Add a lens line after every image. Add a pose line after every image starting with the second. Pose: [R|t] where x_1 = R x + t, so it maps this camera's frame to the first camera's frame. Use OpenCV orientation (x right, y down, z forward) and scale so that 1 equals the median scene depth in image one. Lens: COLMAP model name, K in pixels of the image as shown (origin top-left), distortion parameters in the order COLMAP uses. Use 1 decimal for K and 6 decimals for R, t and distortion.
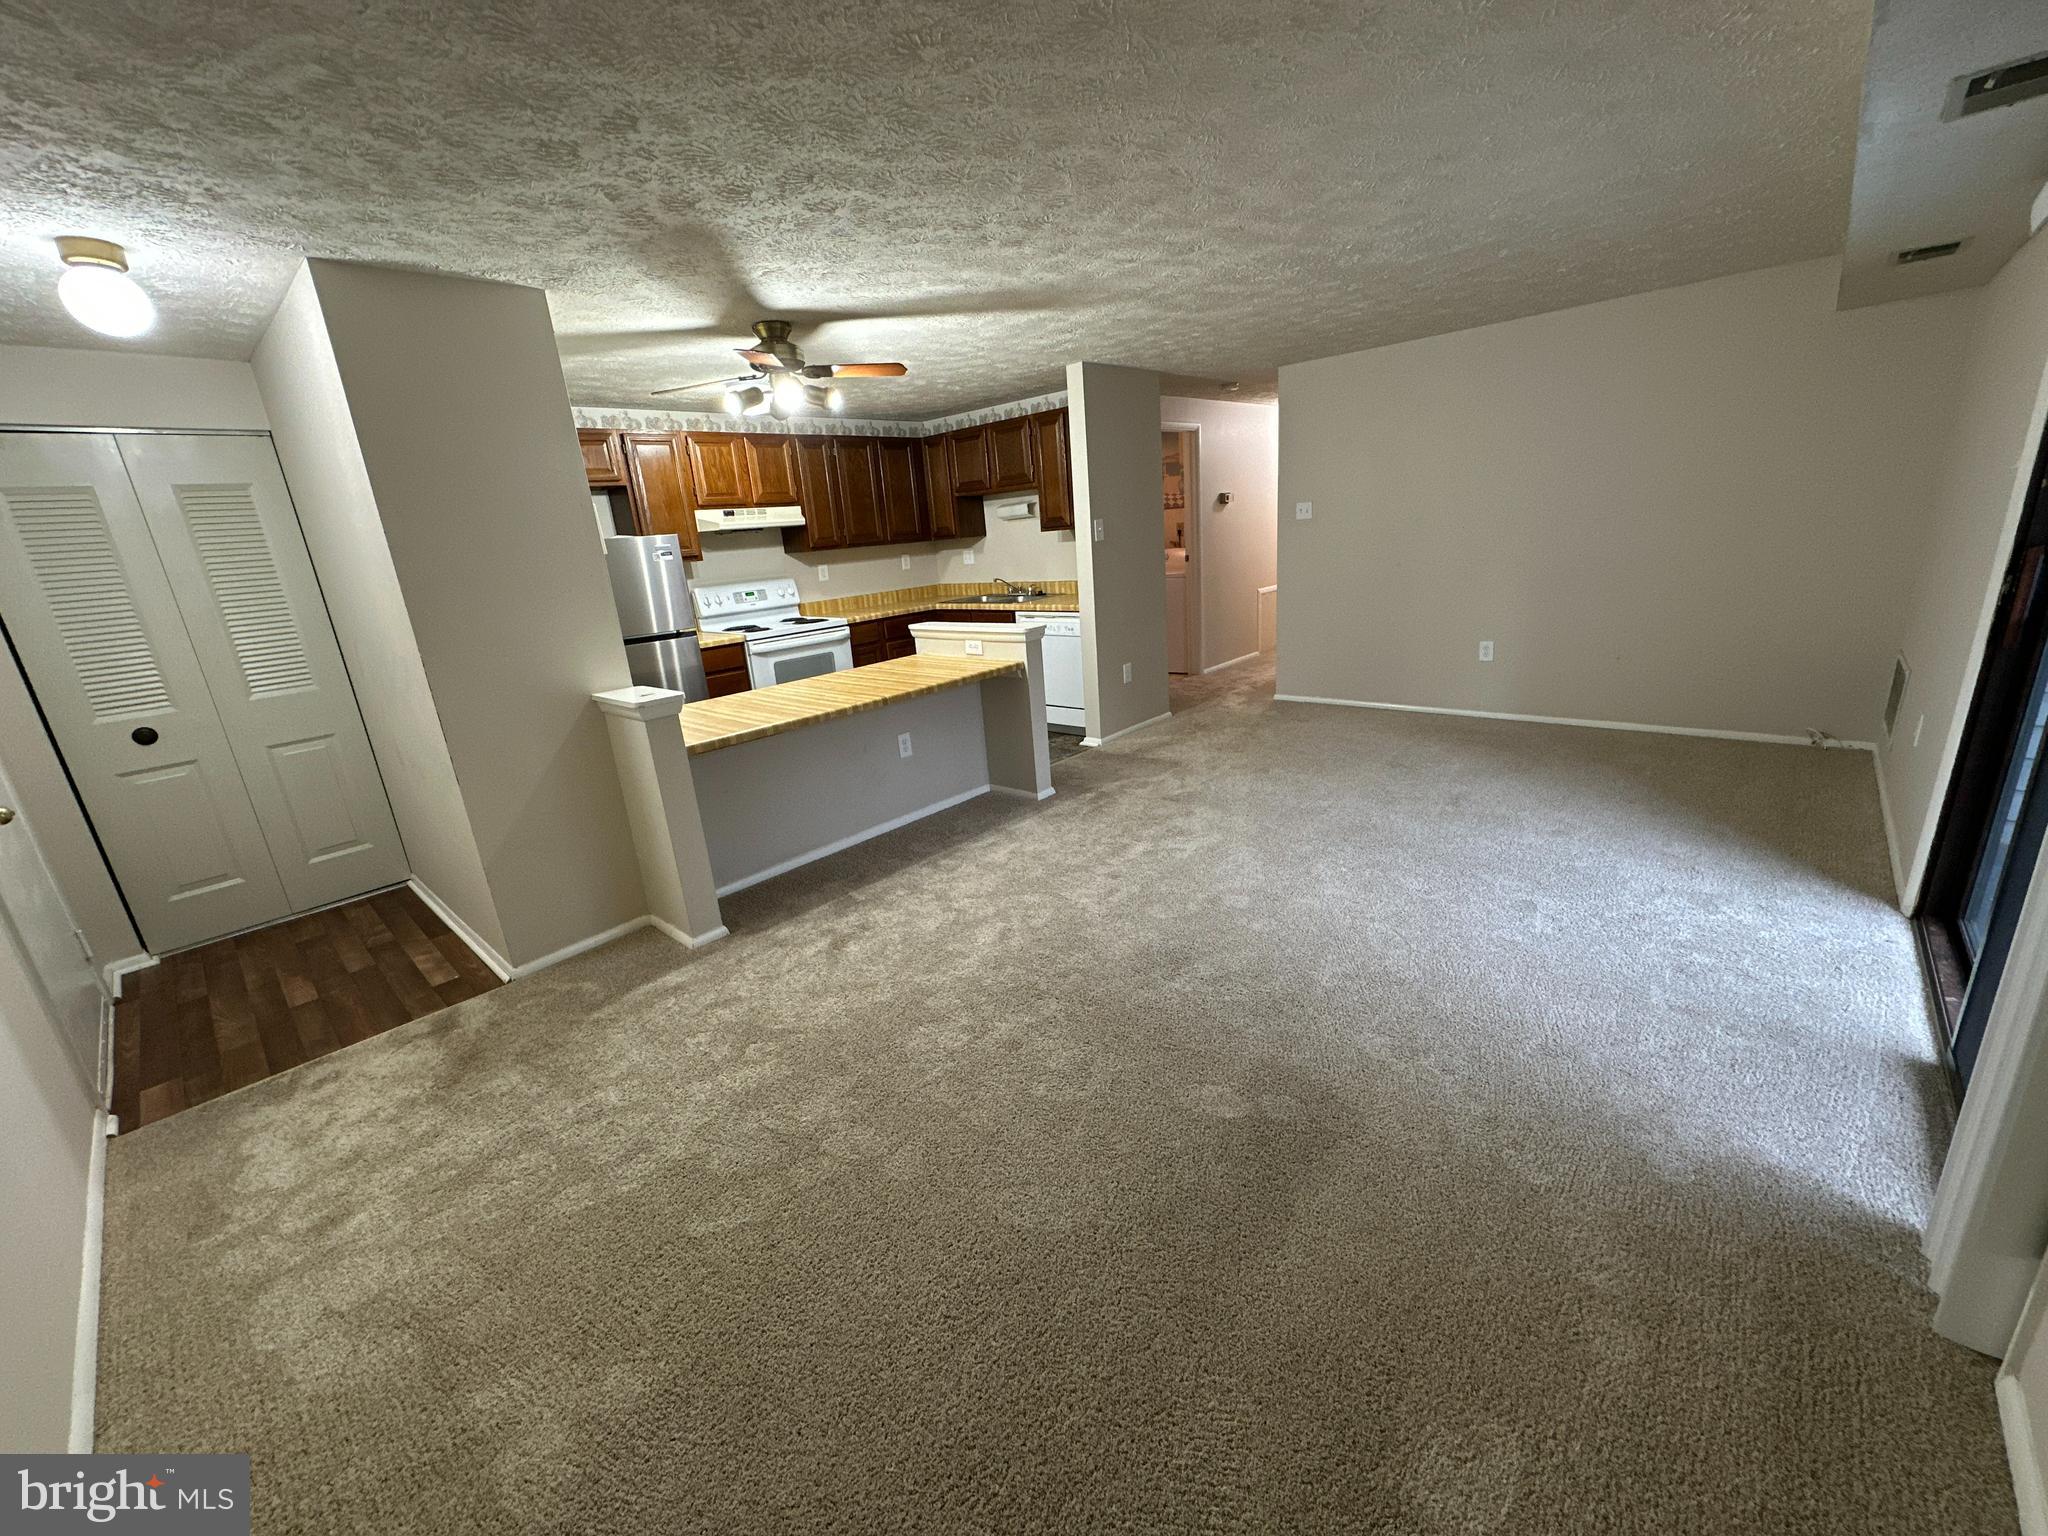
lens RADIAL K [[815.9, 0, 1024.0], [0, 815.9, 768.0], [0, 0, 1]] dist [-0.000026, 0.000099]
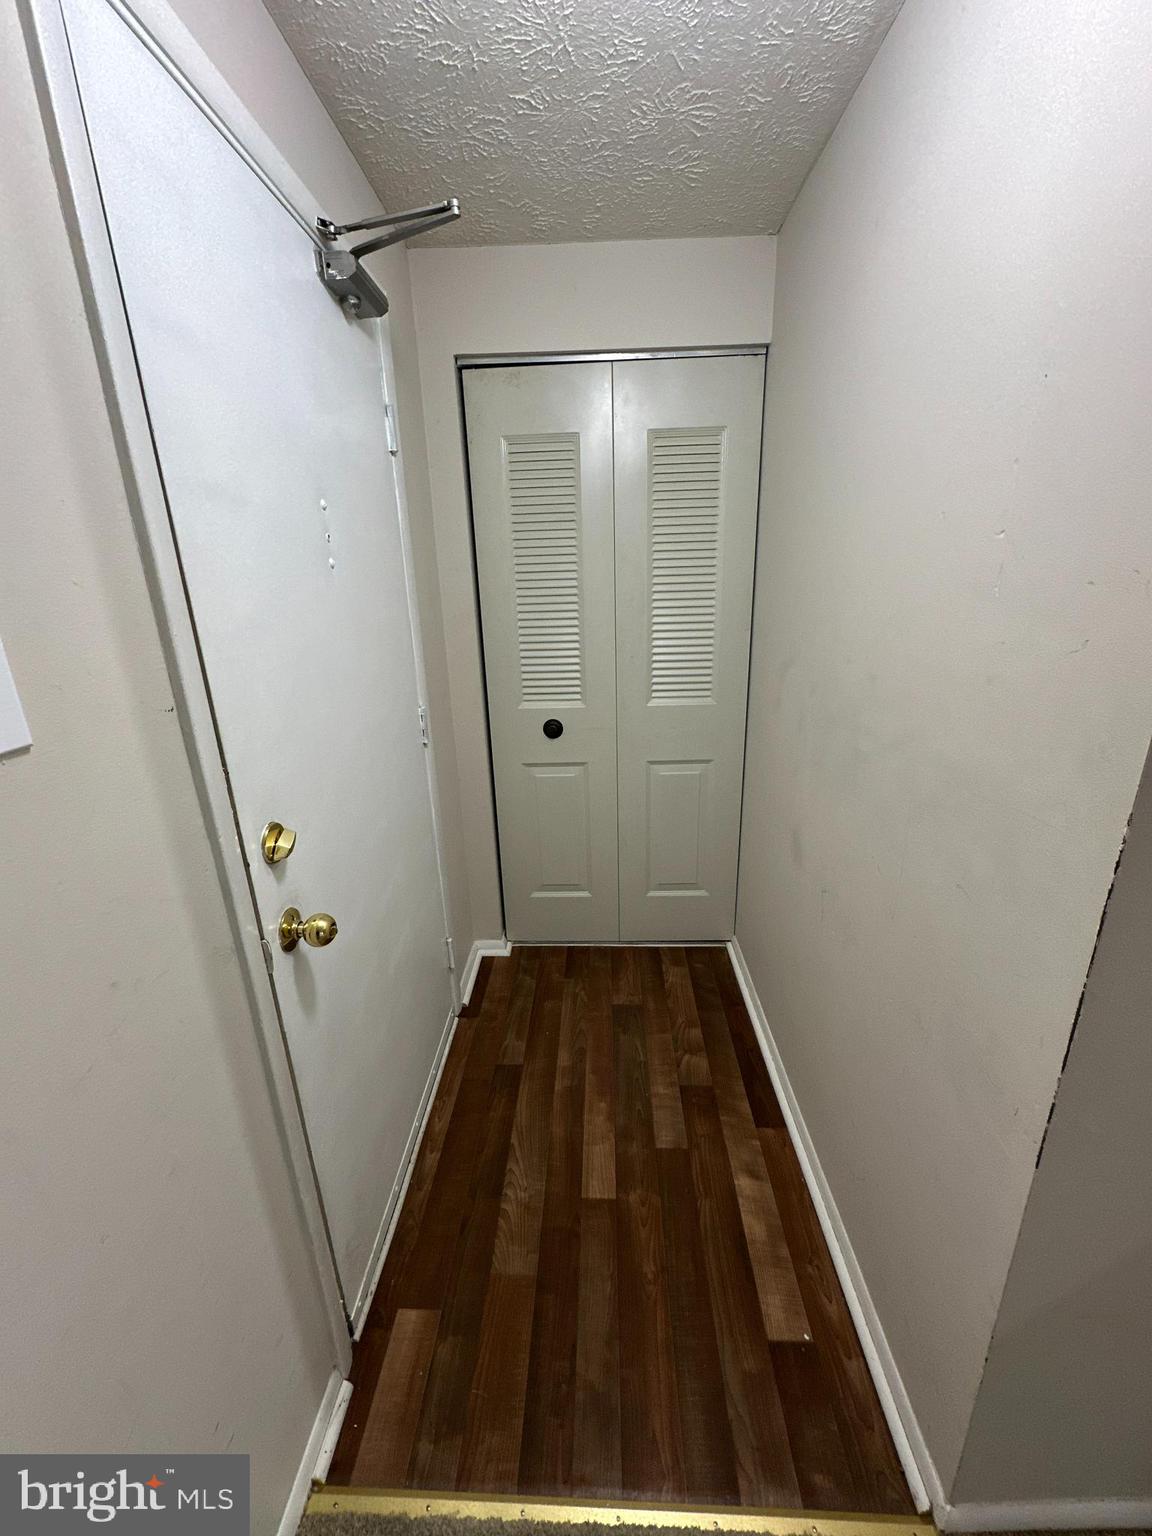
lens RADIAL K [[611.9, 0, 576.0], [0, 611.9, 768.0], [0, 0, 1]] dist [-0.000026, 0.000099]
pose [[0.653538, 0.294978, -0.697048, -0.580462], [-0.240625, 0.954127, 0.178163, -0.122169], [0.717626, 0.051291, 0.694537, 0.553653]]
